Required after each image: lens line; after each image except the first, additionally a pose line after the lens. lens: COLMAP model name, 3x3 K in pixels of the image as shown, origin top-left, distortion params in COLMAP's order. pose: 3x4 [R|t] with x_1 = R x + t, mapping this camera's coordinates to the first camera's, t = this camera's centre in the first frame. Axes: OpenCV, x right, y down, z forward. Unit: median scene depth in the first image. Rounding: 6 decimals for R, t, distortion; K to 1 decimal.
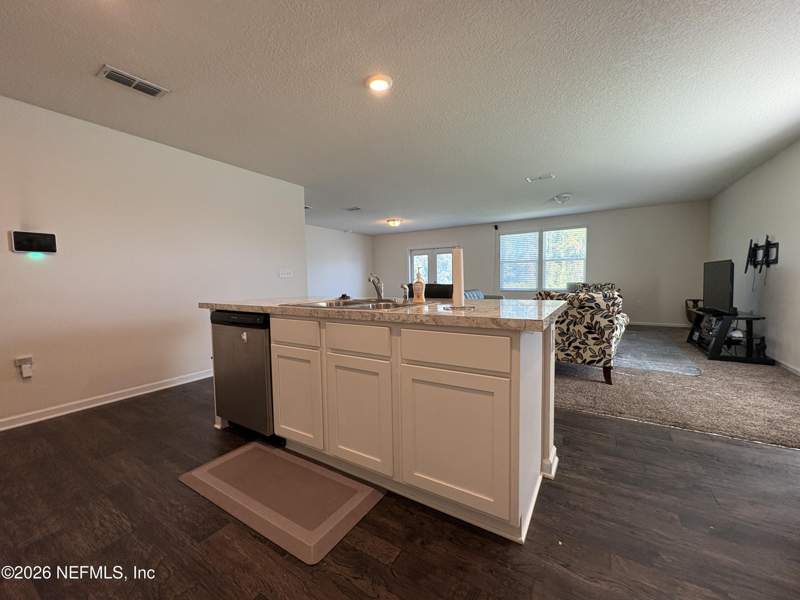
lens RADIAL K [[317.9, 0, 400.5], [0, 317.9, 304.0], [0, 0, 1]] dist [0.001390, -0.000184]
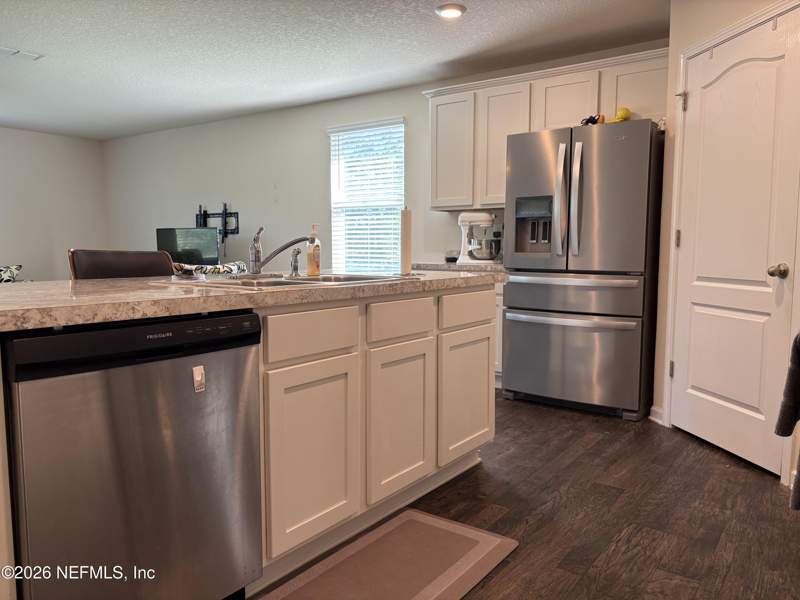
lens RADIAL K [[598.2, 0, 404.2], [0, 598.2, 303.9], [0, 0, 1]] dist [0.006639, 0.000137]
pose [[0.078923, -0.079877, 0.993675, -1.430202], [0.071419, 0.994676, 0.074285, -0.028581], [-0.994319, 0.065104, 0.084207, 0.811944]]
